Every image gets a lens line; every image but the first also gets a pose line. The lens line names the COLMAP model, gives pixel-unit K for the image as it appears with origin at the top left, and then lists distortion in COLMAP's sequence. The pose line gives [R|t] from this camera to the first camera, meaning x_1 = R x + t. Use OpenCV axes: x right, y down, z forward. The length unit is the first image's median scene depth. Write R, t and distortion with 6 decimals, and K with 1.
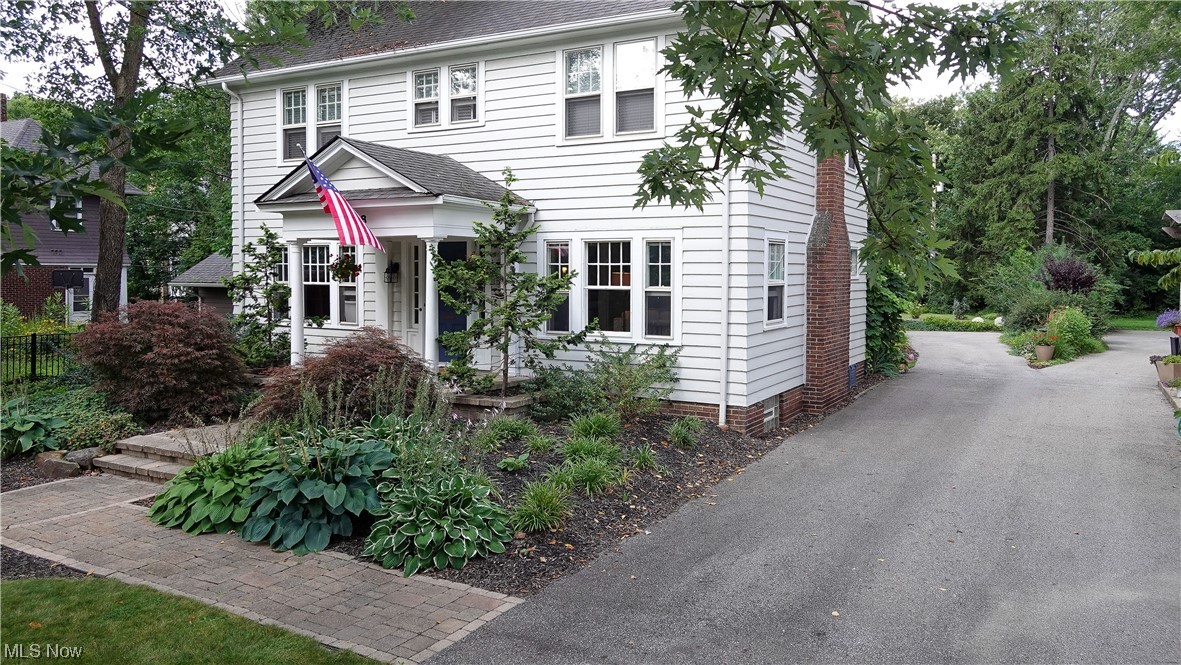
lens RADIAL K [[858.0, 0, 590.5], [0, 858.0, 332.5], [0, 0, 1]] dist [-0.071541, 0.000646]
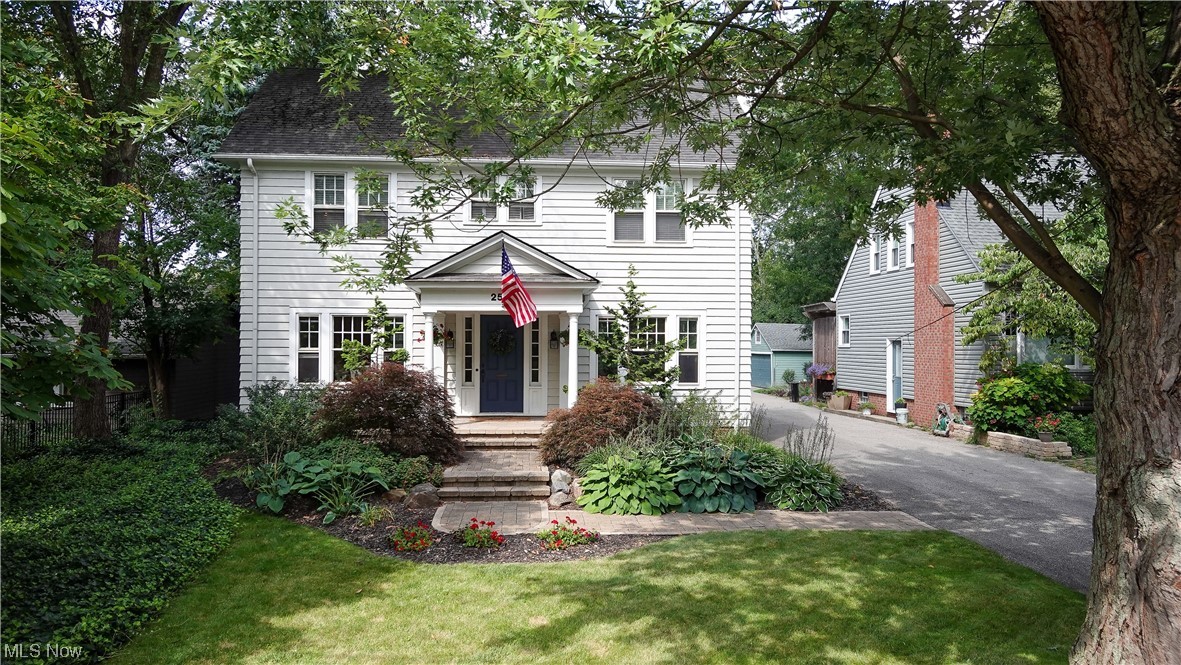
lens RADIAL K [[858.0, 0, 590.5], [0, 858.0, 332.5], [0, 0, 1]] dist [-0.071541, 0.000646]
pose [[0.837091, 0.001287, 0.547062, -0.830097], [0.043321, 0.996701, -0.068633, 0.010725], [-0.545346, 0.081152, 0.834274, -0.111997]]
